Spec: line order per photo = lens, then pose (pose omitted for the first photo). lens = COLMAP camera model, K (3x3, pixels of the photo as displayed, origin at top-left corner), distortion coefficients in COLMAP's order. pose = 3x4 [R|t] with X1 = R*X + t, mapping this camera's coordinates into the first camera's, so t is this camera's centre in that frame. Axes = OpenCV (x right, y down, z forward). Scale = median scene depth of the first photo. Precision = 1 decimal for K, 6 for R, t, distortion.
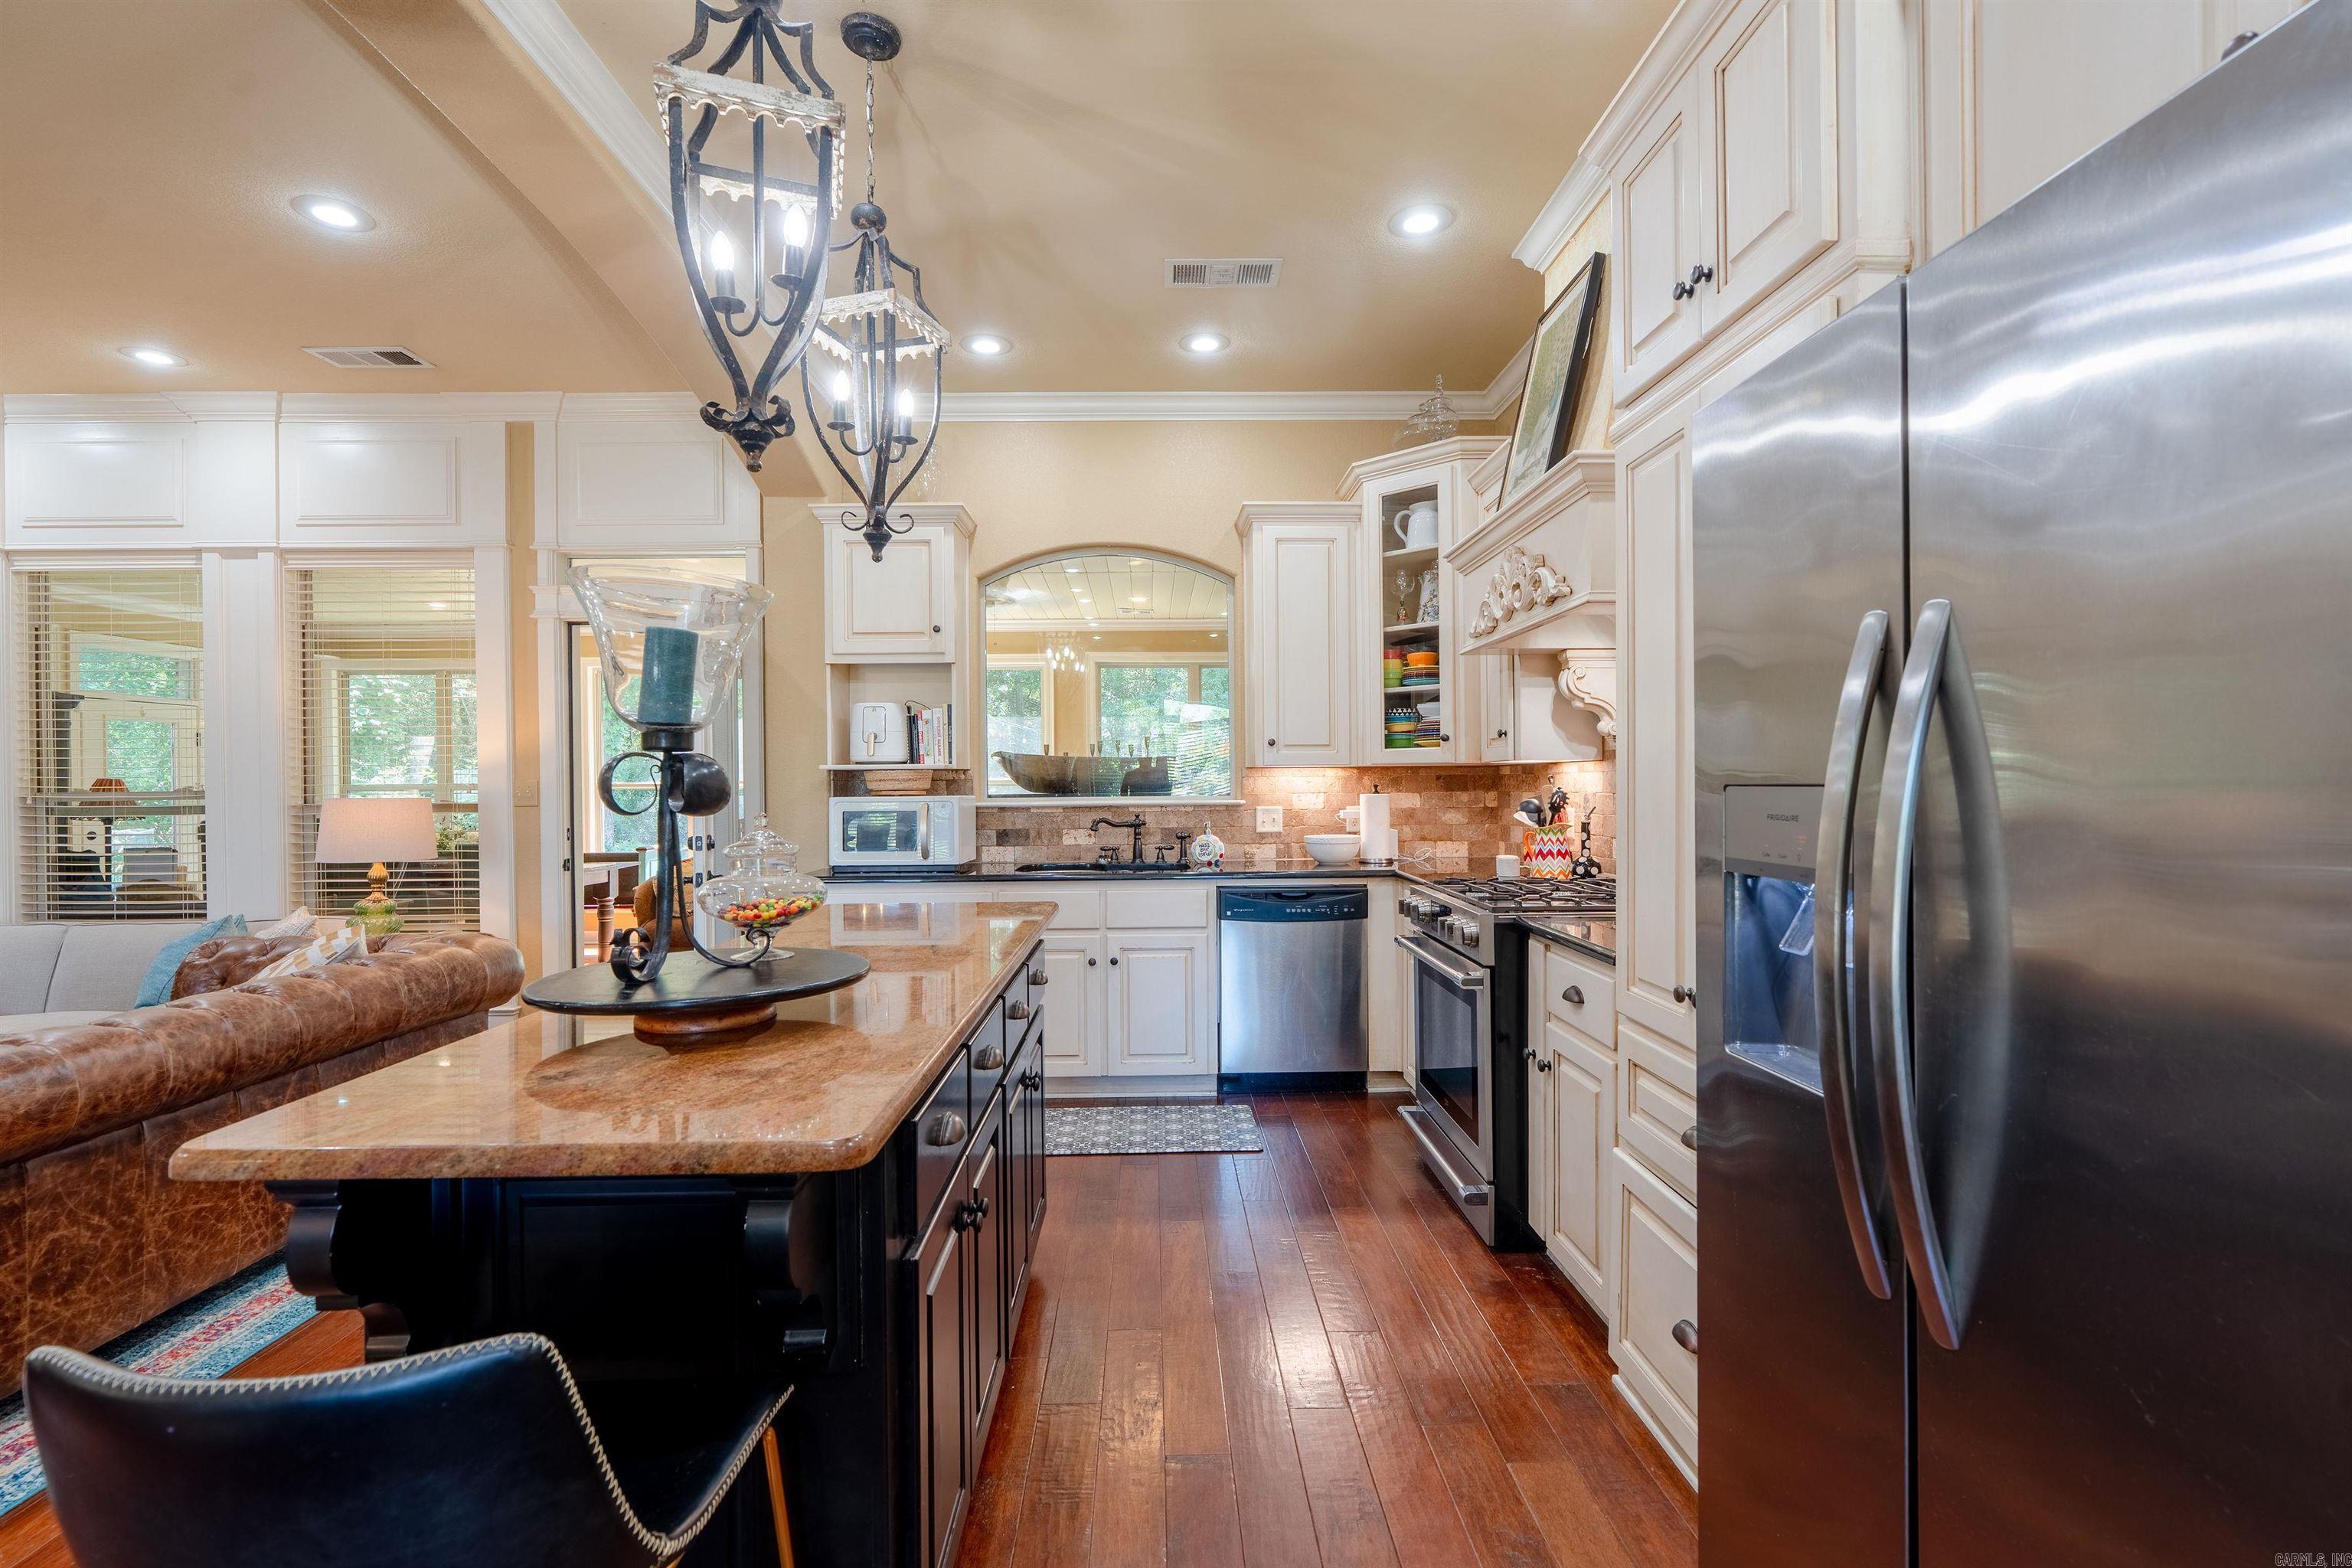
lens RADIAL K [[1059.0, 0, 1173.5], [0, 1059.0, 783.5], [0, 0, 1]] dist [-0.005498, 0.002485]
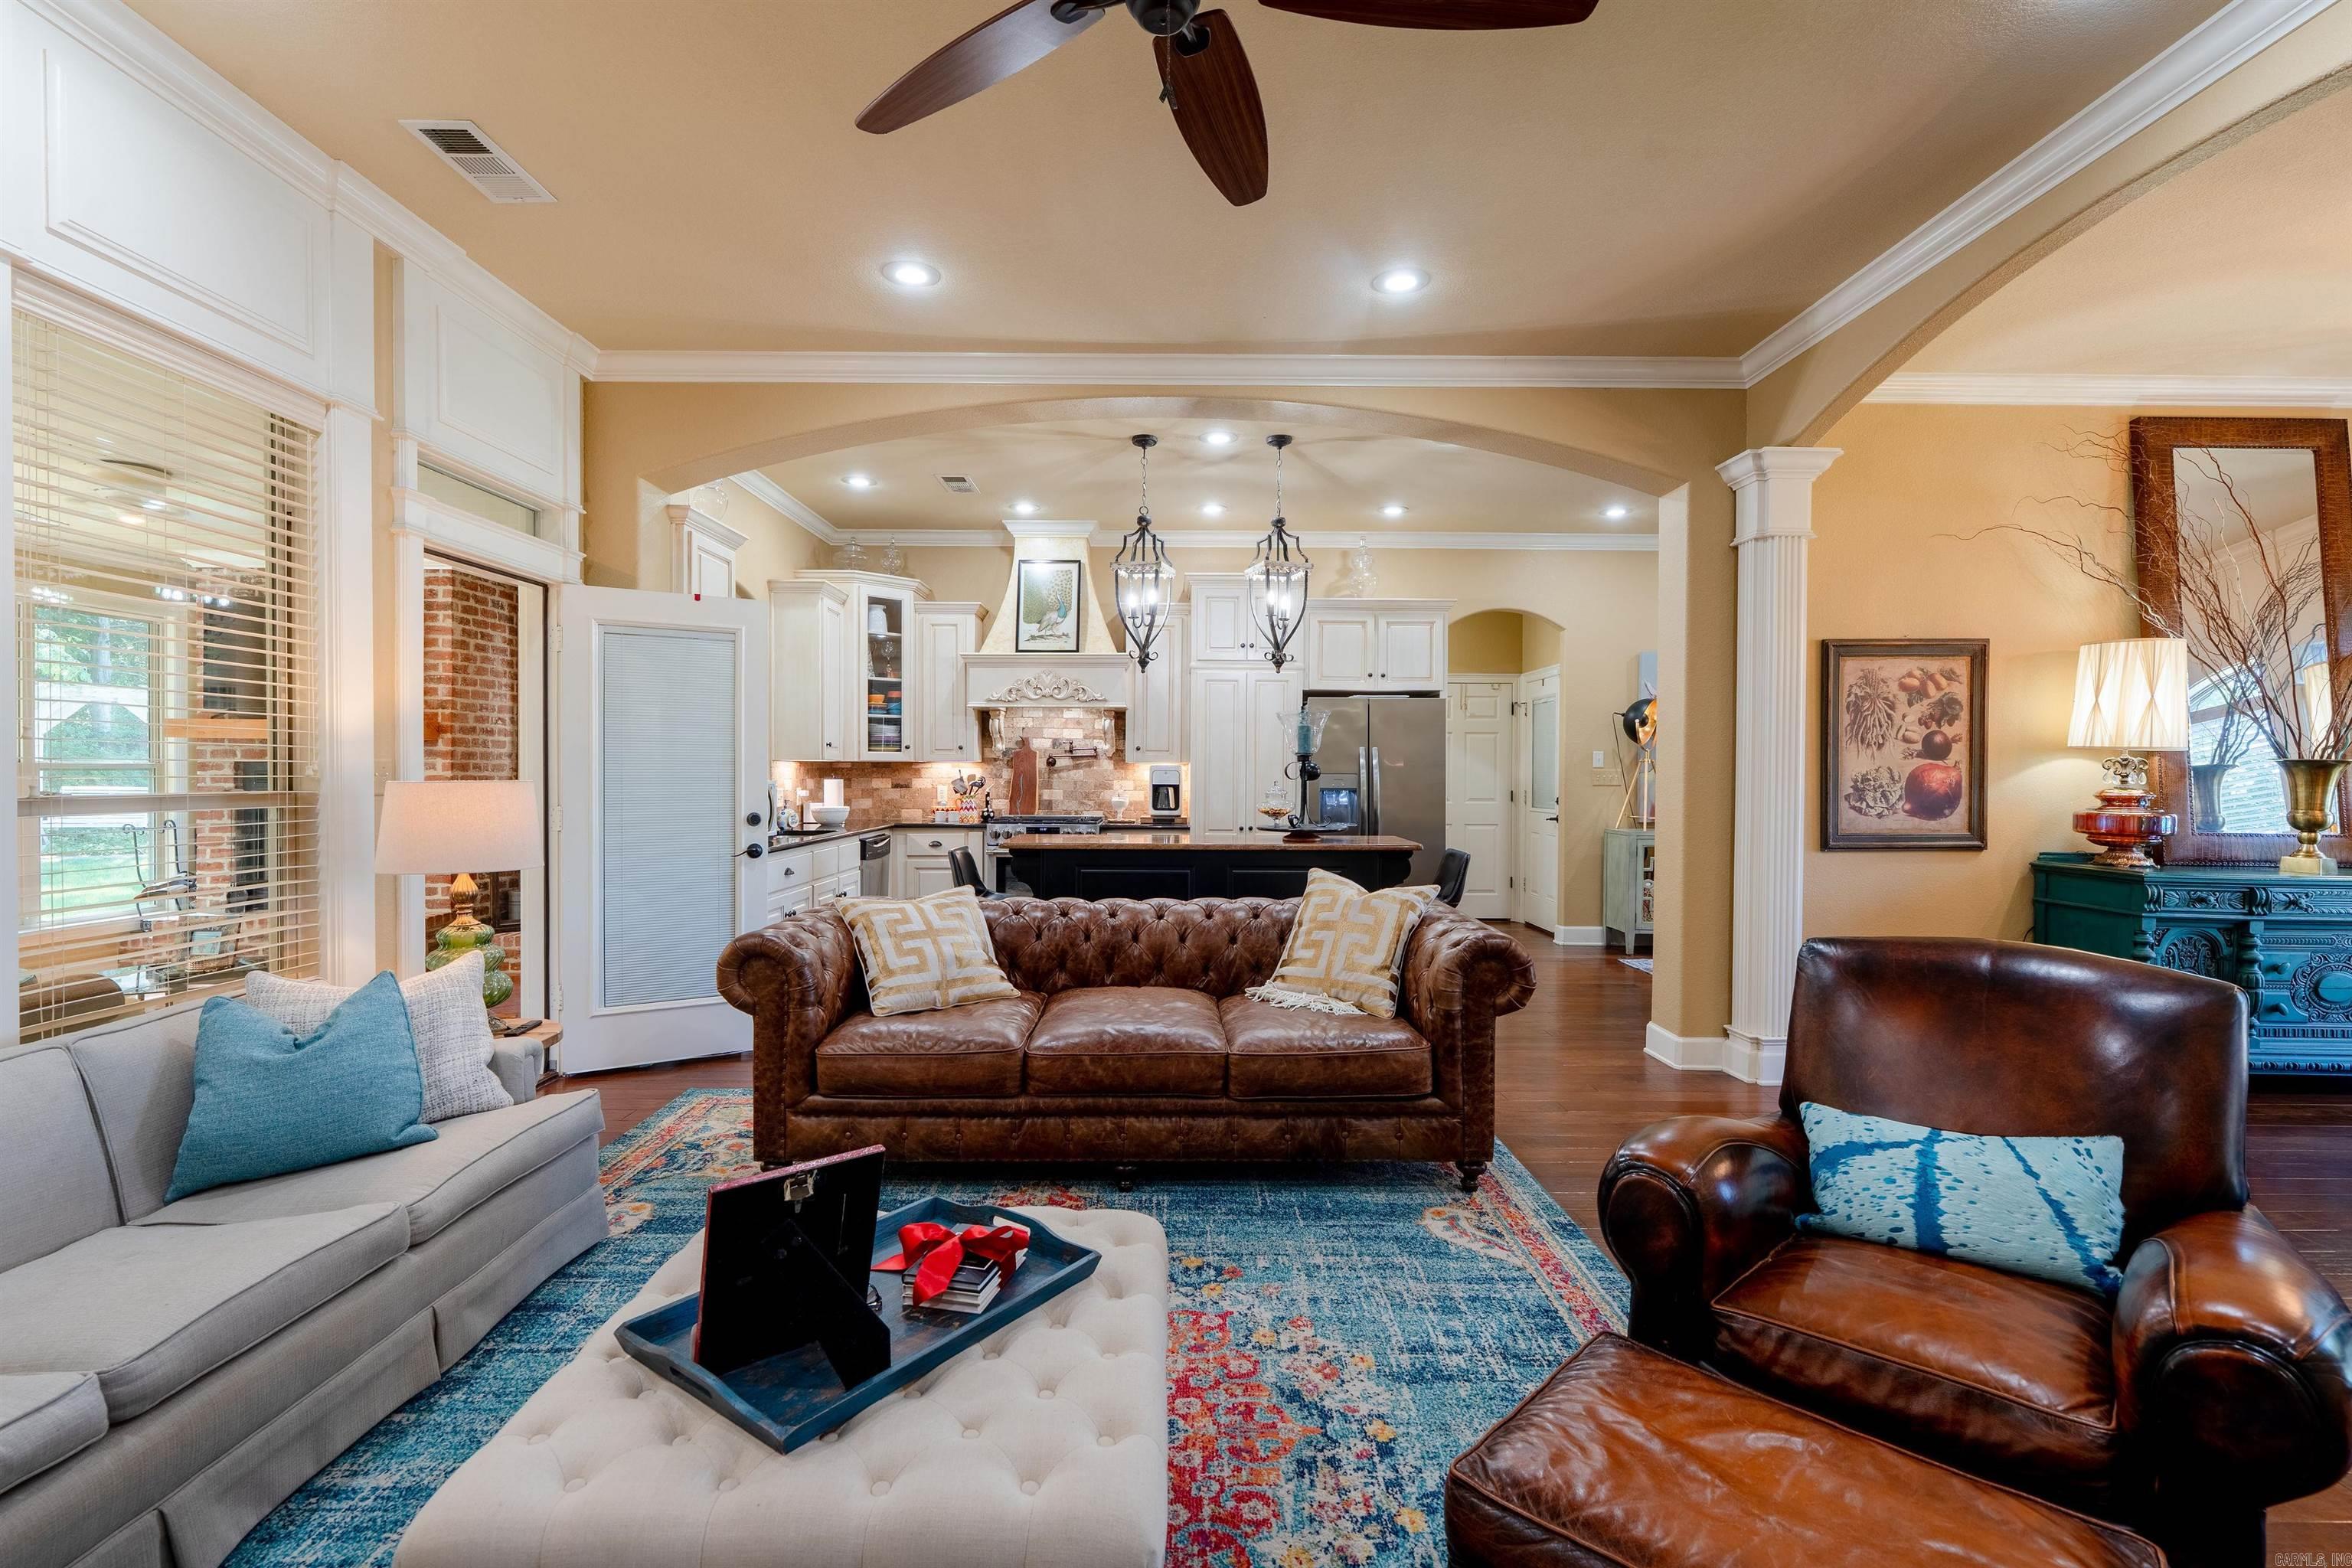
lens RADIAL K [[1059.0, 0, 1176.2], [0, 1059.0, 781.3], [0, 0, 1]] dist [-0.005498, 0.002485]
pose [[0.012524, 0.000699, 0.999921, -1.721195], [-0.000341, 1.000000, -0.000694, 0.016598], [-0.999922, -0.000332, 0.012524, 0.608662]]
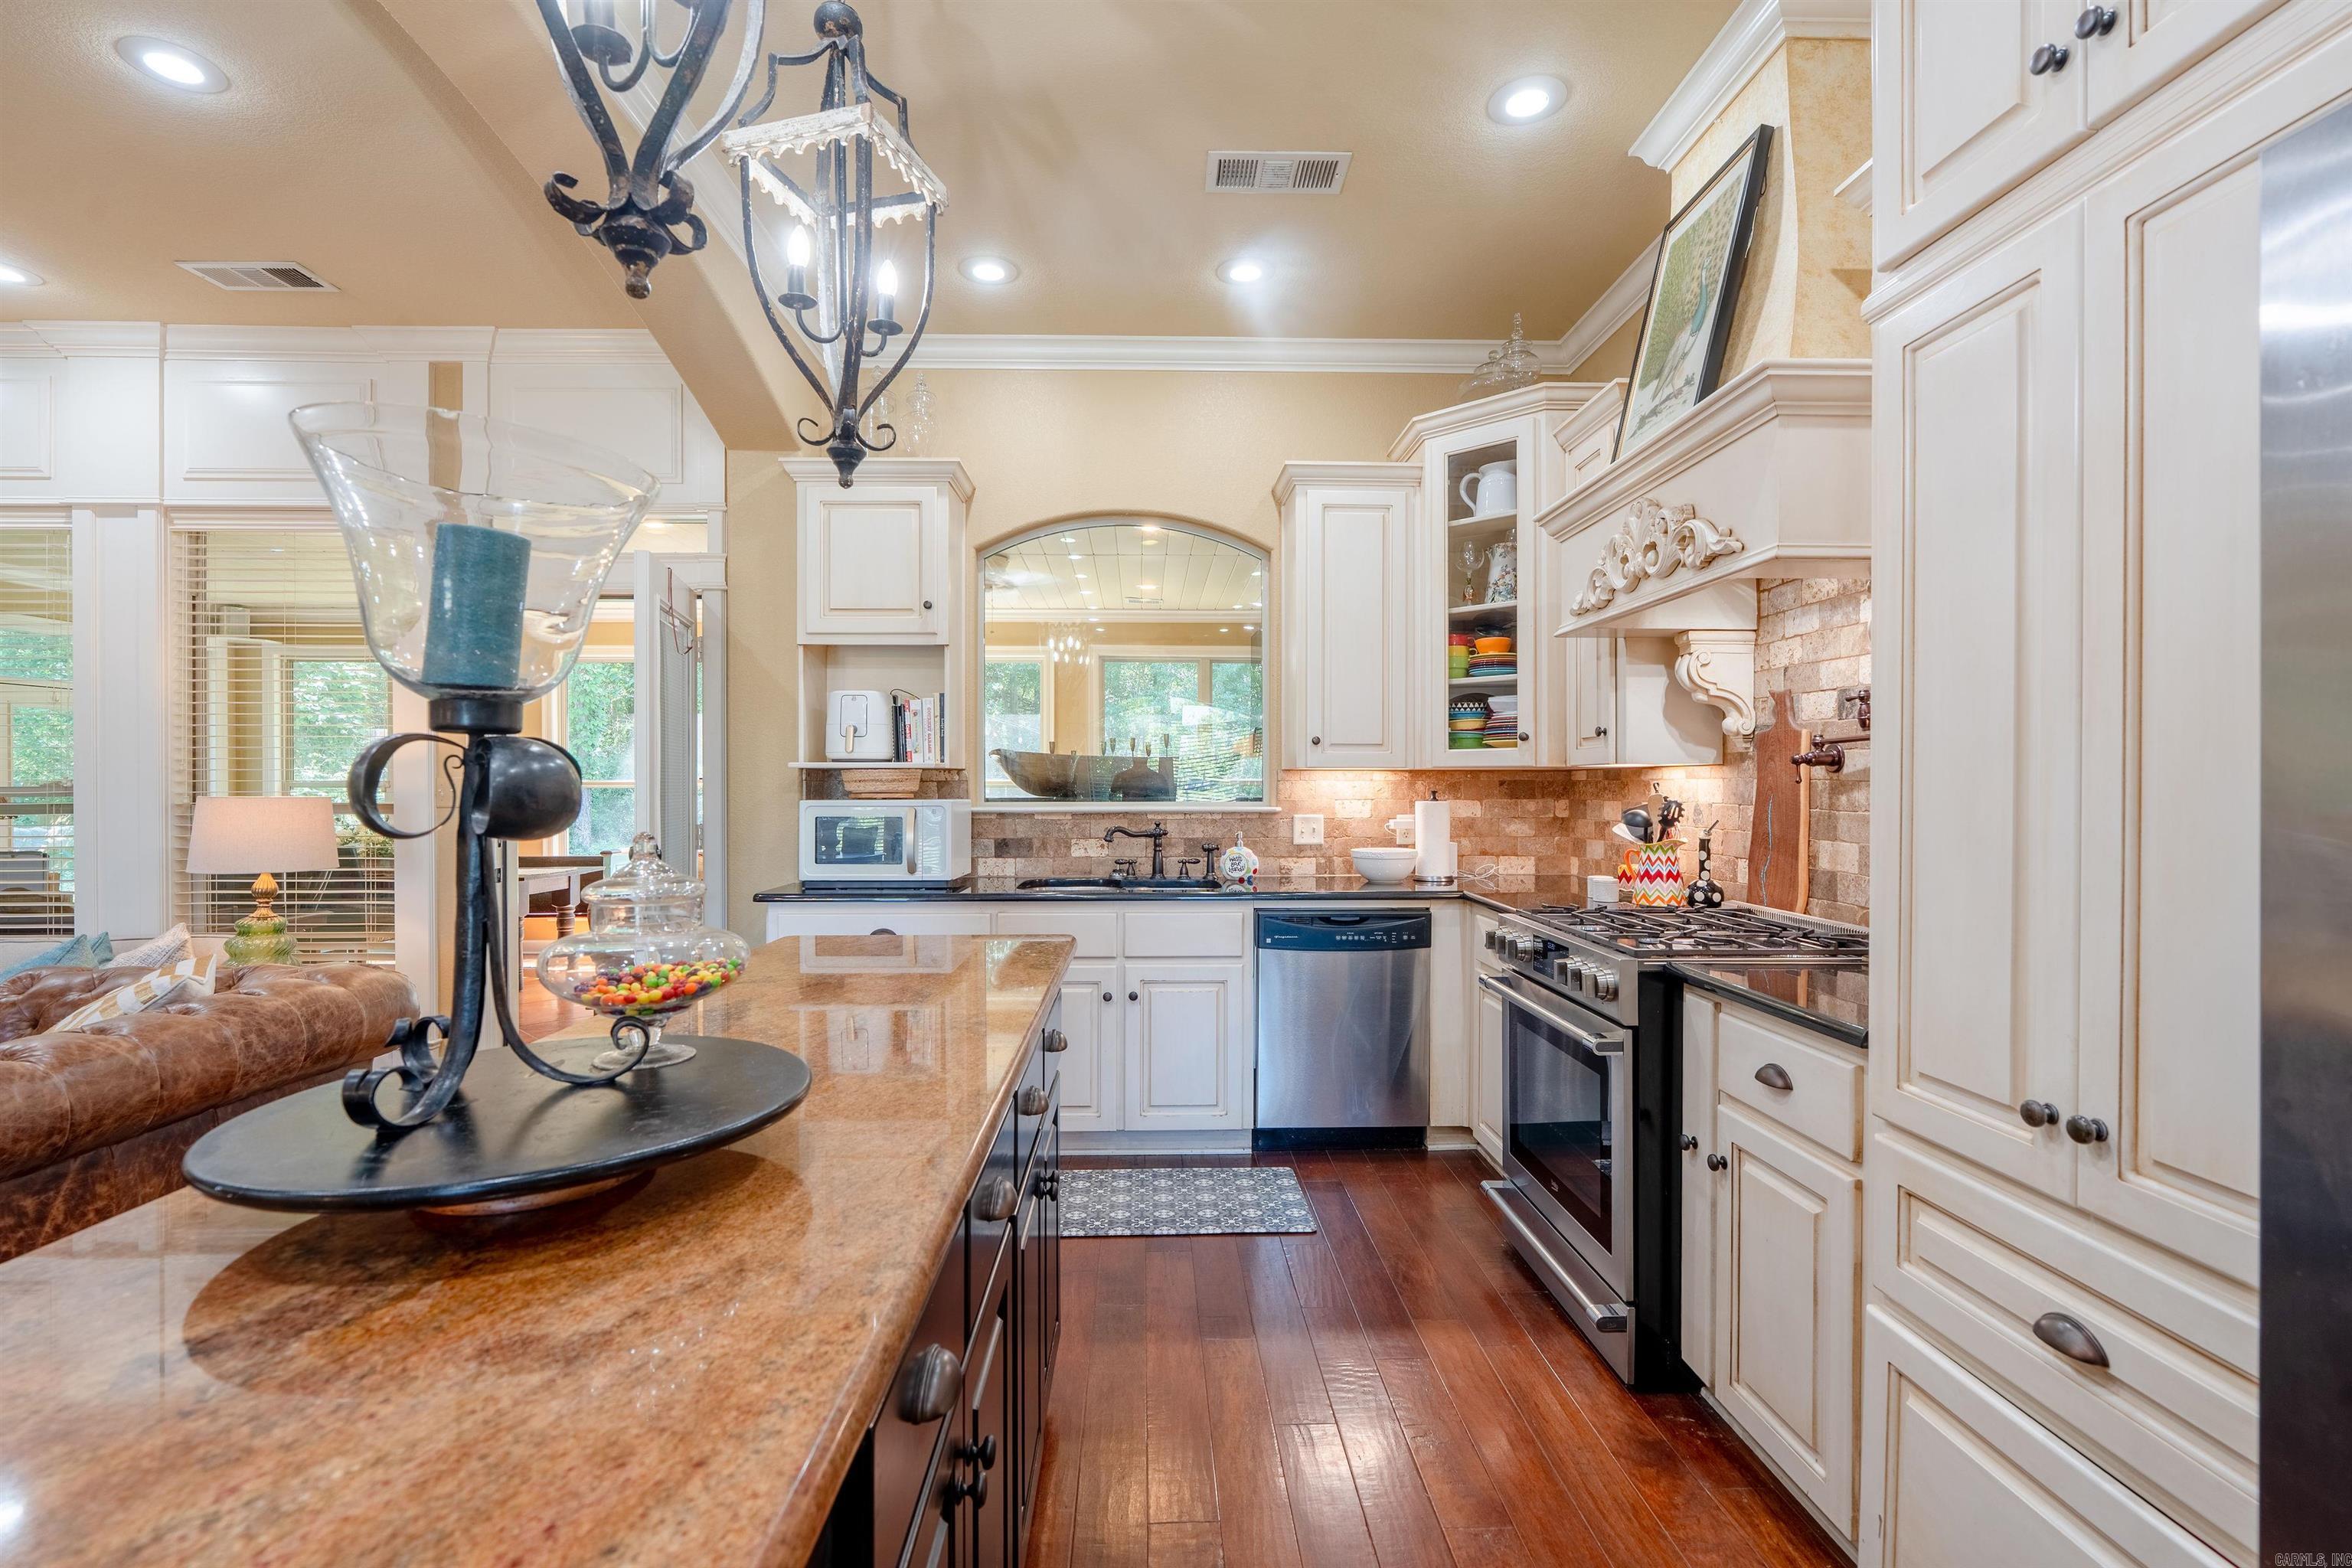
lens RADIAL K [[1059.0, 0, 1176.5], [0, 1059.0, 785.1], [0, 0, 1]] dist [-0.005498, 0.002485]
pose [[0.999913, 0.008625, 0.009945, -0.035931], [-0.008618, 0.999963, -0.000694, -0.001608], [-0.009950, 0.000608, 0.999950, 0.171398]]
